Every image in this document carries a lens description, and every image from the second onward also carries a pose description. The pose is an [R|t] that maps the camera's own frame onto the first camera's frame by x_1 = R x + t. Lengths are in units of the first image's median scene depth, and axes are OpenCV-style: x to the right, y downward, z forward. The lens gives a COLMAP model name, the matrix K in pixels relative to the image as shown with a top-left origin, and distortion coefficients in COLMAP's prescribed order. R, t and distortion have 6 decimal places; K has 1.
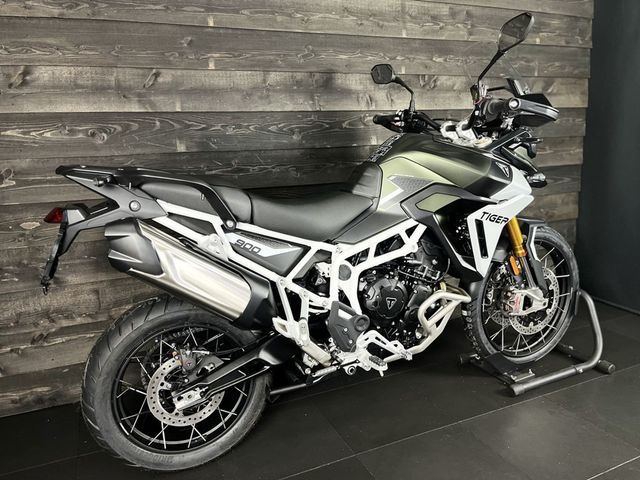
lens RADIAL K [[486.9, 0, 320.0], [0, 486.9, 240.0], [0, 0, 1]] dist [0.041724, -0.082047]
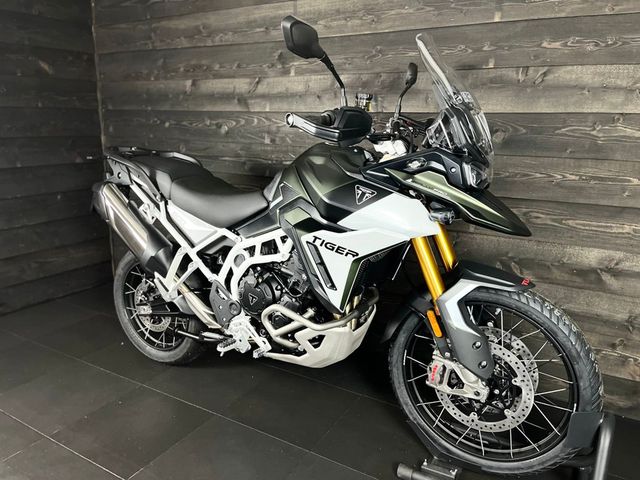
lens RADIAL K [[486.9, 0, 320.0], [0, 486.9, 240.0], [0, 0, 1]] dist [0.041724, -0.082047]
pose [[0.577427, 0.231034, -0.783071, 1.020867], [-0.201449, 0.969789, 0.137576, -0.171432], [0.791199, 0.078309, 0.606524, 0.448699]]
